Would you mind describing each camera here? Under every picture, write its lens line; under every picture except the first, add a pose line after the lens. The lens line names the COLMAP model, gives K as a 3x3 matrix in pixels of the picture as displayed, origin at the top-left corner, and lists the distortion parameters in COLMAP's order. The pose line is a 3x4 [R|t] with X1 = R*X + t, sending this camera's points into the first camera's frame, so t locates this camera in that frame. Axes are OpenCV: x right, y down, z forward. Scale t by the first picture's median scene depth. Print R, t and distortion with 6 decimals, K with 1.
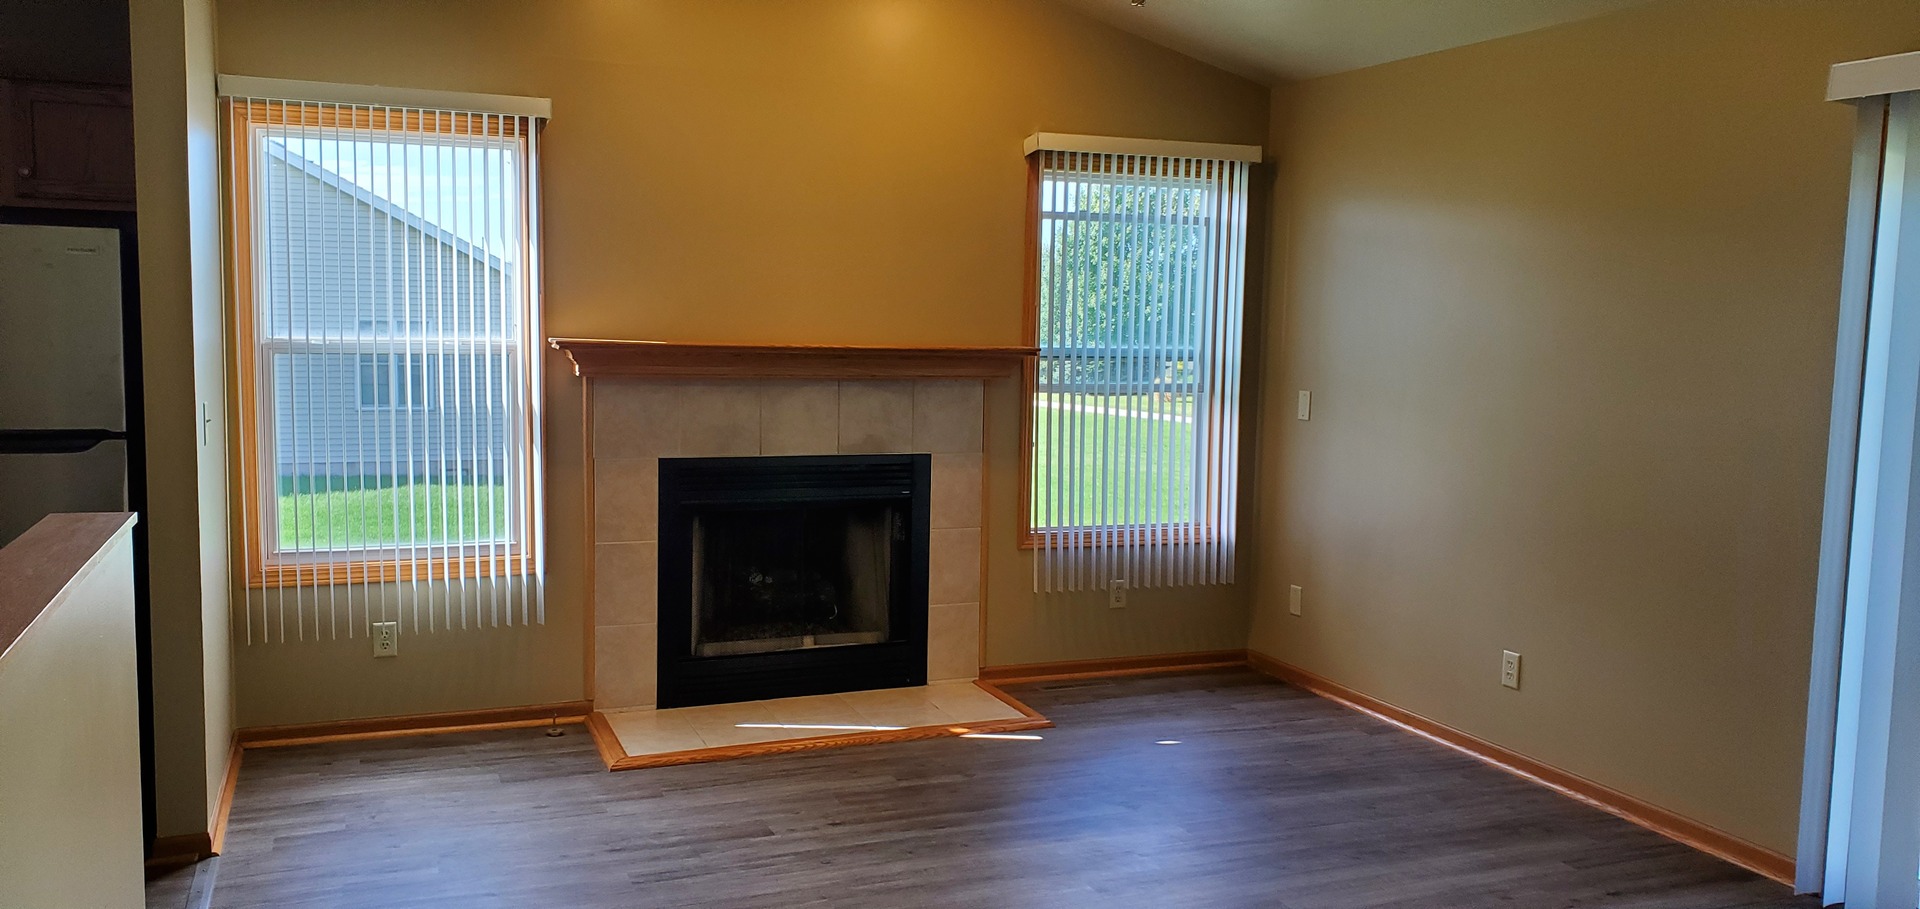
lens RADIAL K [[1506.9, 0, 942.9], [0, 1506.9, 469.0], [0, 0, 1]] dist [0.036170, -0.030650]
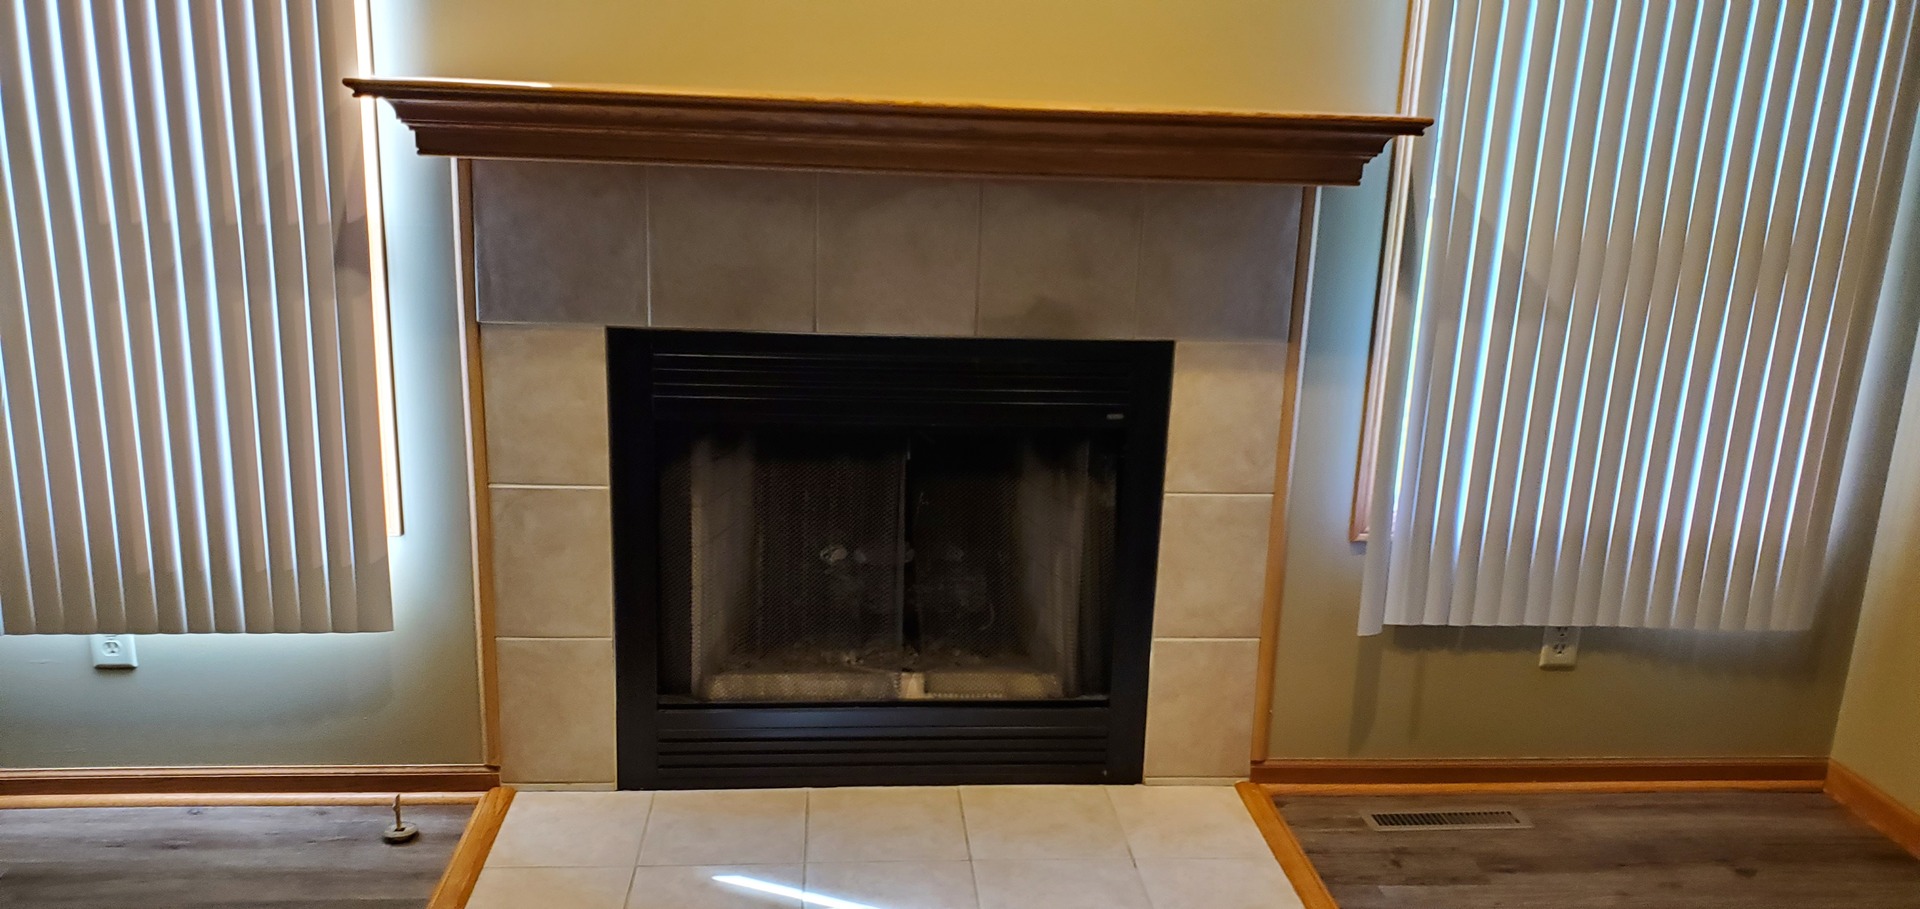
lens RADIAL K [[1506.9, 0, 957.6], [0, 1506.9, 464.3], [0, 0, 1]] dist [0.036170, -0.030650]
pose [[0.951555, 0.089929, -0.294033, 0.077543], [-0.047907, 0.987957, 0.147125, -0.042318], [0.303723, -0.125911, 0.944404, 0.538731]]
